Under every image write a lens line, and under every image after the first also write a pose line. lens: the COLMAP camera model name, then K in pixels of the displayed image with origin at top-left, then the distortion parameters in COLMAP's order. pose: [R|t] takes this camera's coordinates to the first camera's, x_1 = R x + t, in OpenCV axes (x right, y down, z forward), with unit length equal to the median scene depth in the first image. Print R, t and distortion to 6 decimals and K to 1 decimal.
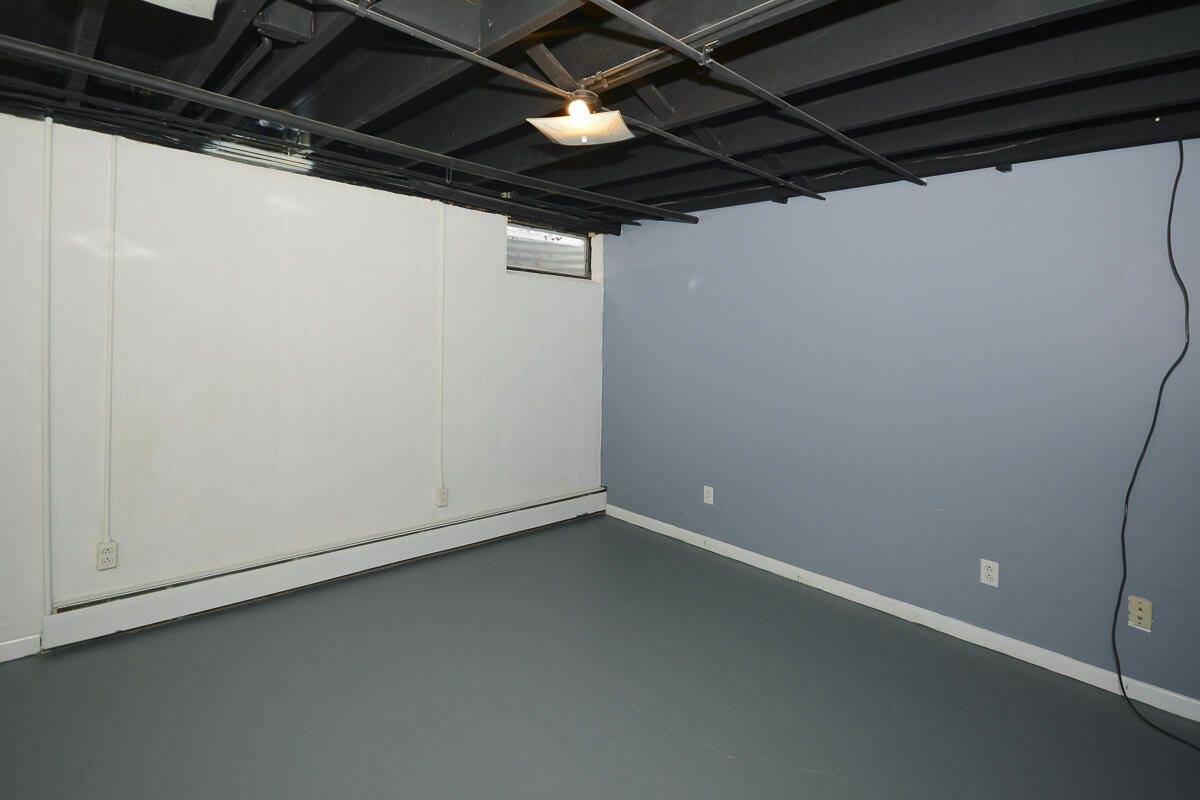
lens RADIAL K [[610.0, 0, 600.0], [0, 610.0, 400.0], [0, 0, 1]] dist [0.013513, -0.011676]
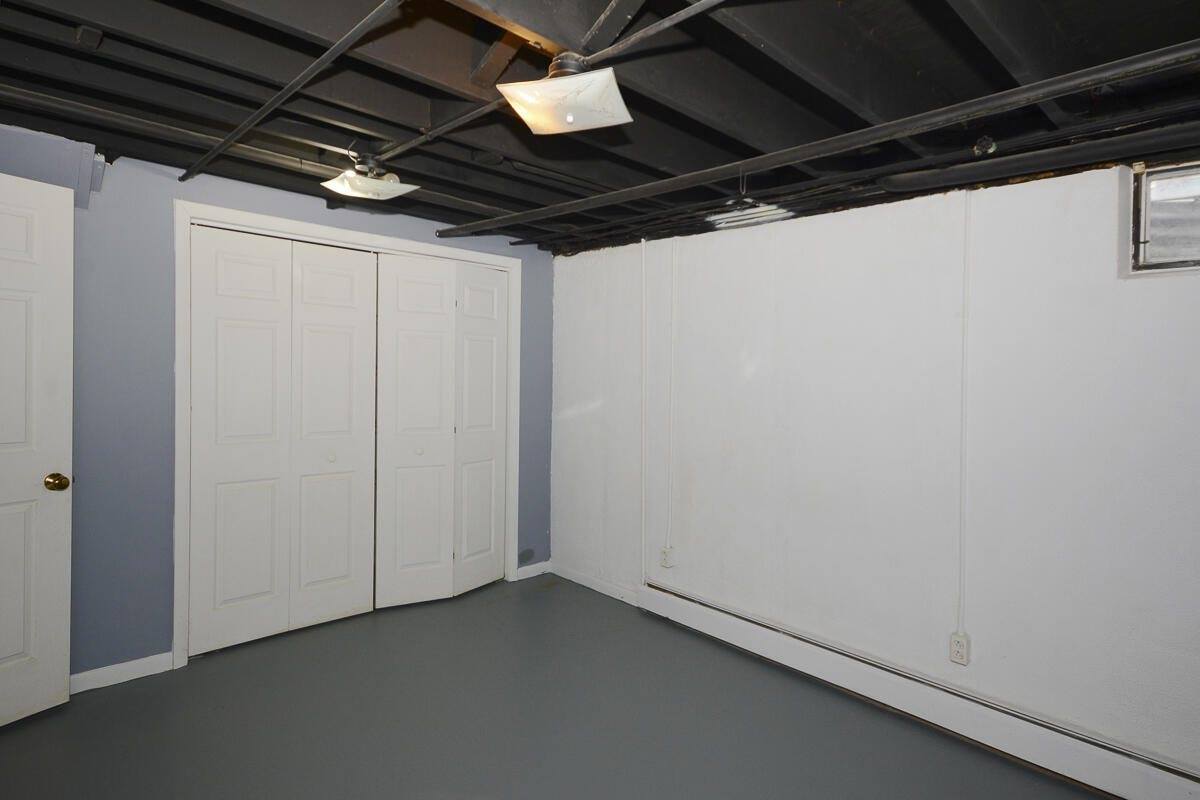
lens RADIAL K [[653.1, 0, 600.0], [0, 653.1, 400.0], [0, 0, 1]] dist [0.000964, 0.000579]
pose [[-0.020407, 0.016326, -0.999658, 0.520432], [-0.130189, 0.991310, 0.018847, -0.074034], [0.991279, 0.130529, -0.018104, 0.758239]]
